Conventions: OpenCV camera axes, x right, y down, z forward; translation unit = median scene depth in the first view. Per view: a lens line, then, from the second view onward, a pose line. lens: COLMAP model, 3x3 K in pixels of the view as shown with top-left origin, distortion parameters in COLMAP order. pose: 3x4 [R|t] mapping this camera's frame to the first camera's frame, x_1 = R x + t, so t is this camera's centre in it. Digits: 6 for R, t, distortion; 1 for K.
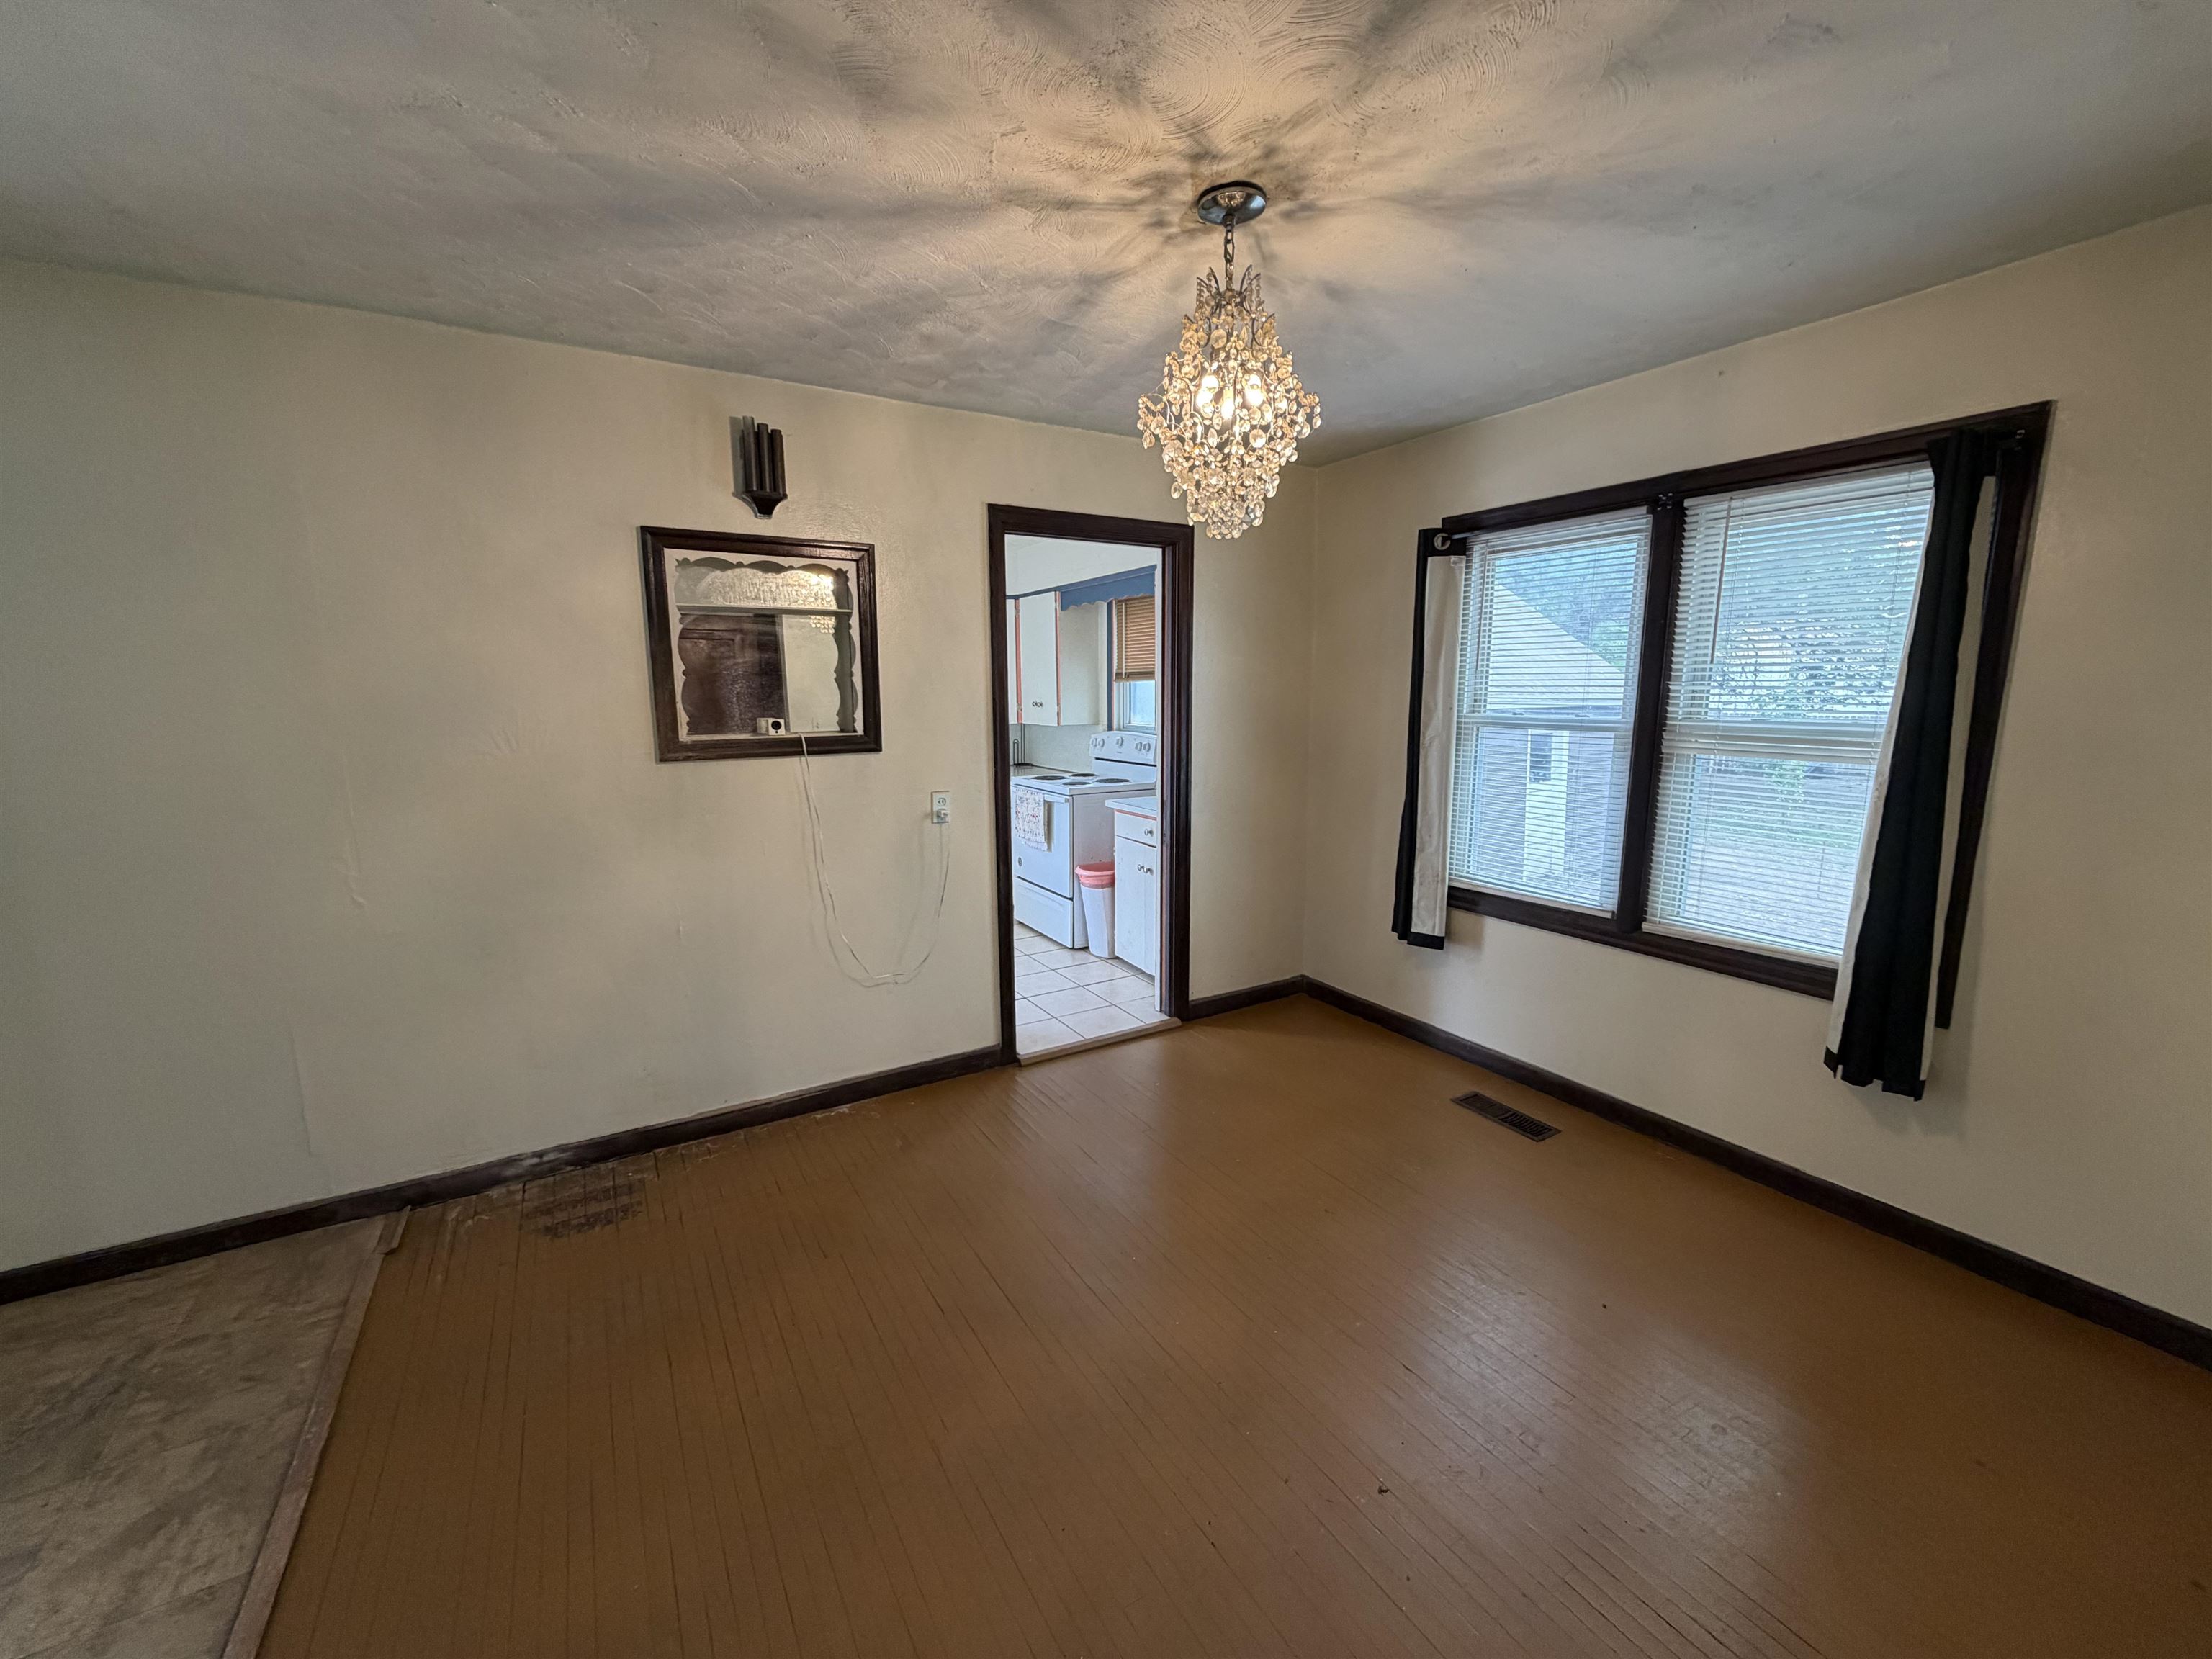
lens RADIAL K [[879.5, 0, 1104.1], [0, 879.5, 830.9], [0, 0, 1]] dist [0.001021, 0.000165]
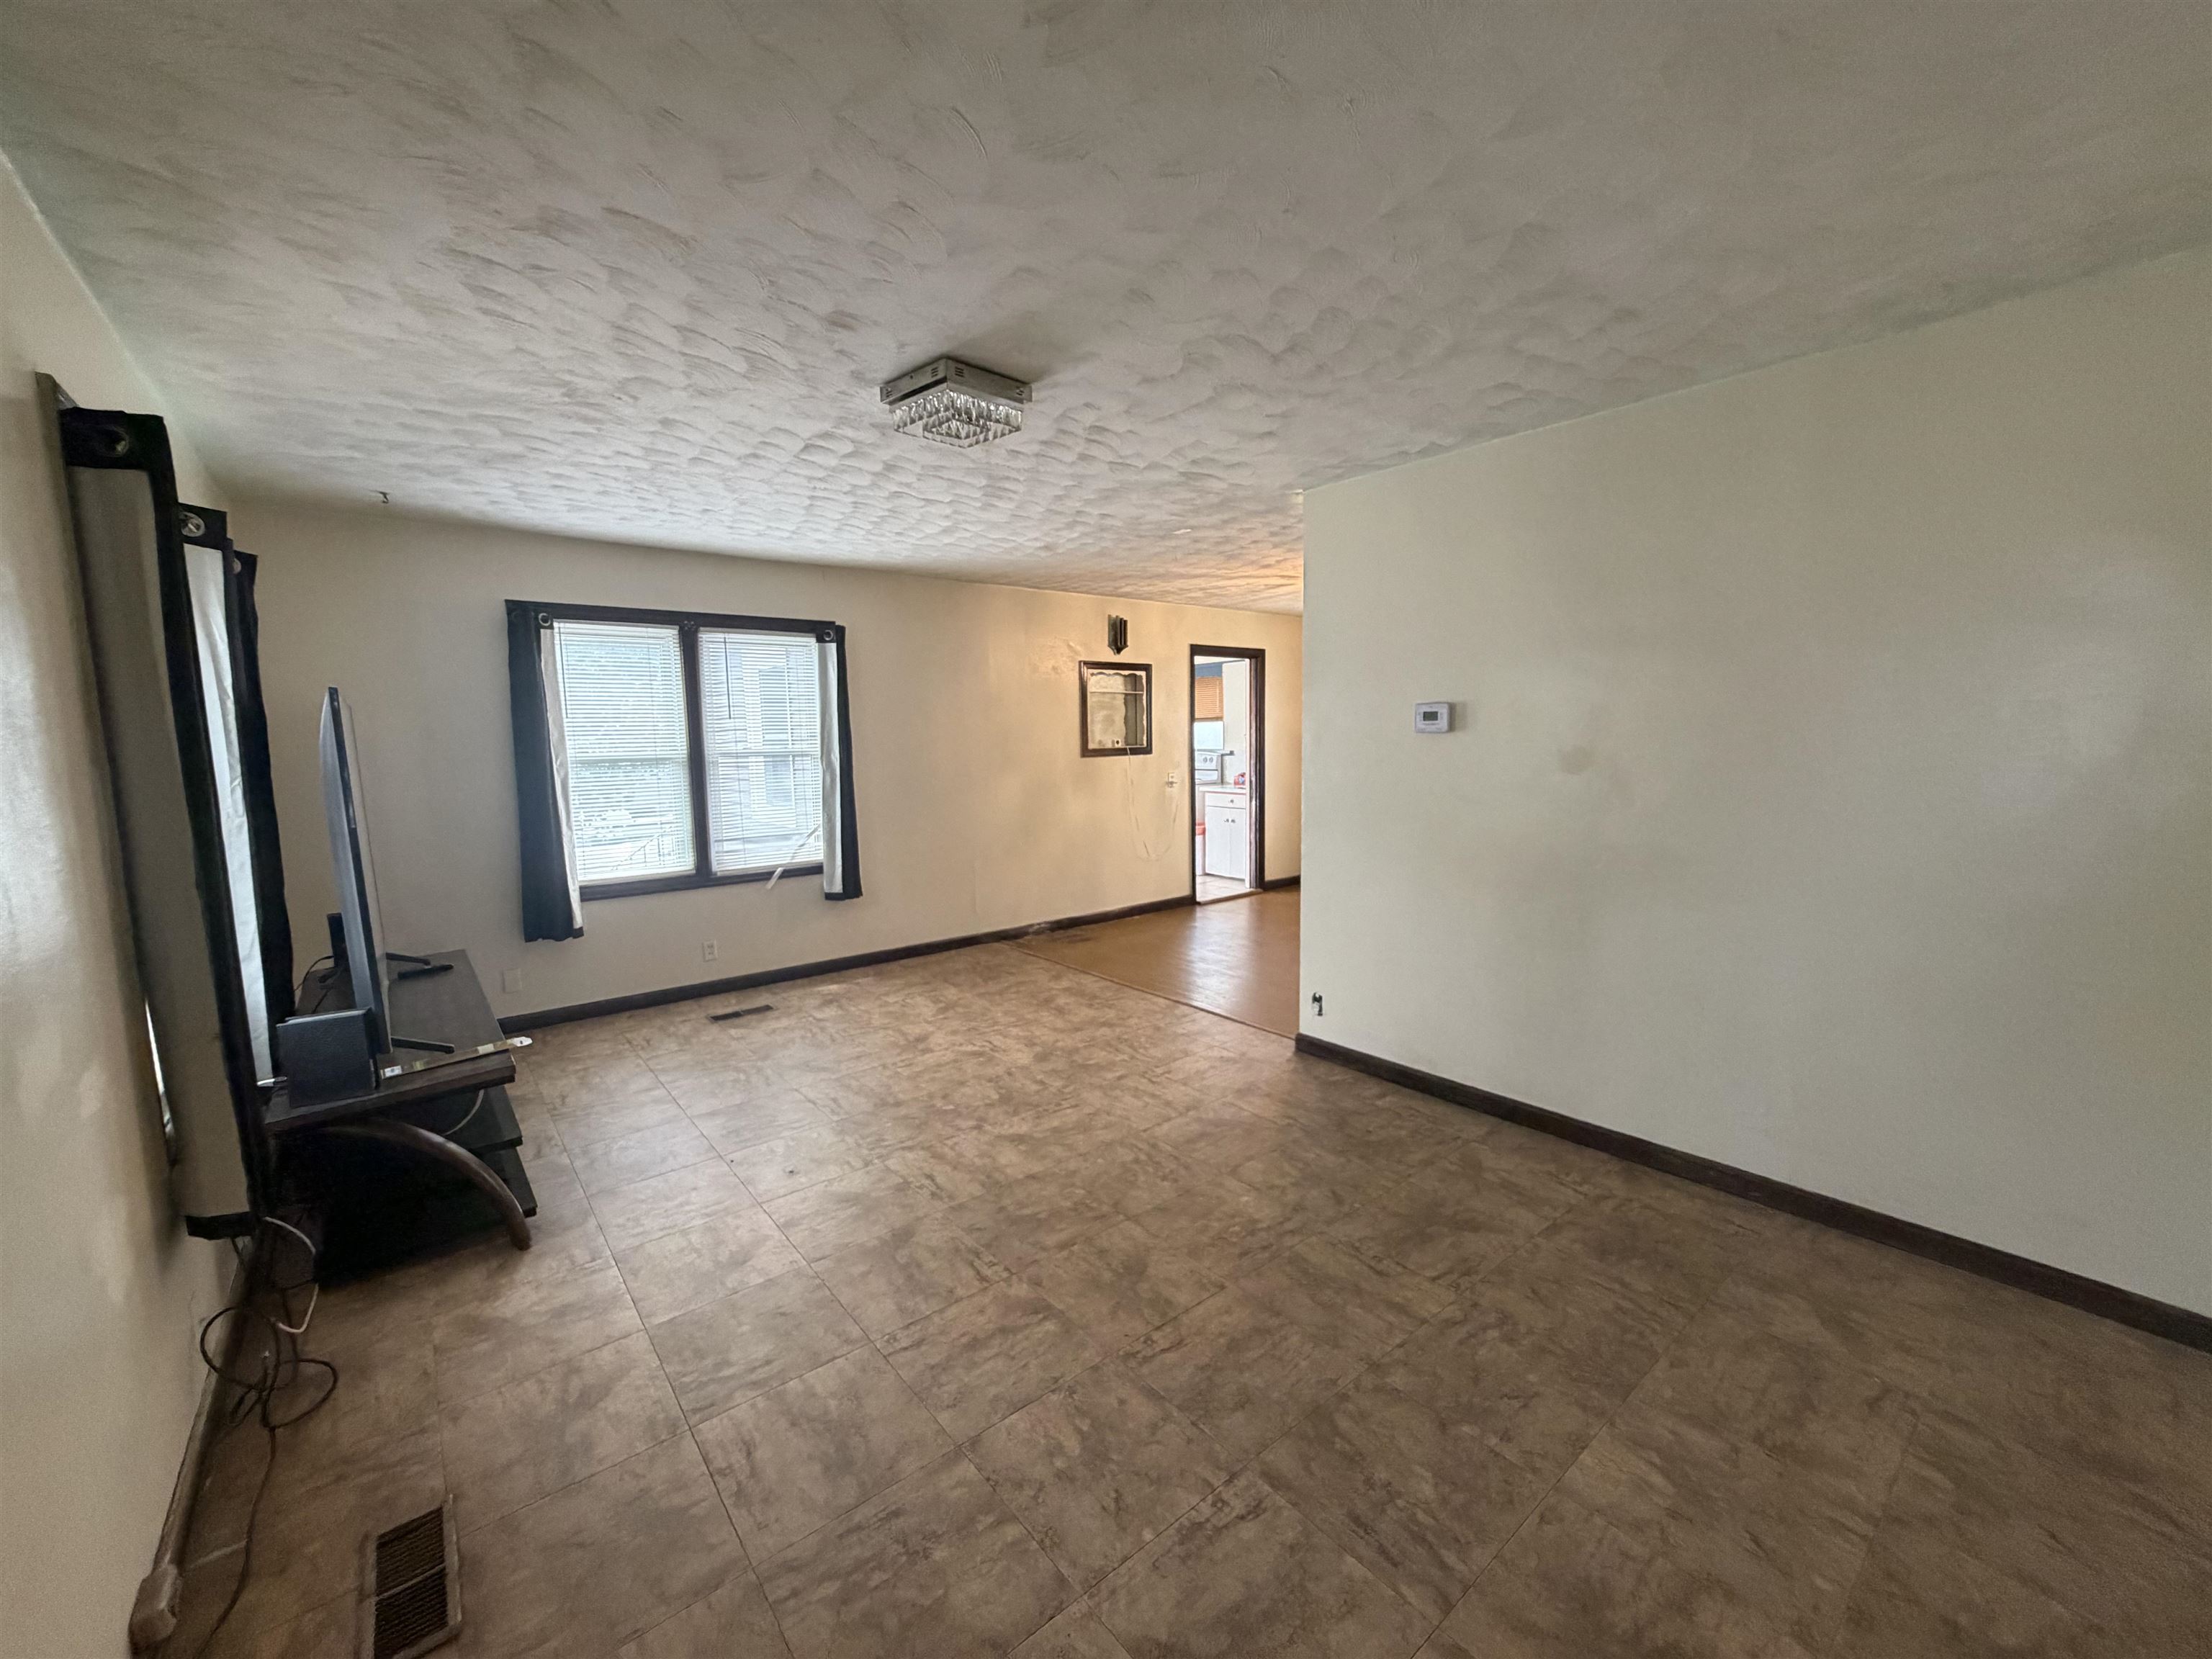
lens RADIAL K [[879.5, 0, 1099.7], [0, 879.5, 836.9], [0, 0, 1]] dist [0.001021, 0.000165]
pose [[0.989345, -0.027736, 0.142923, -0.800683], [0.034386, 0.998428, -0.044271, 0.241411], [-0.141471, 0.048713, 0.988743, -1.336546]]
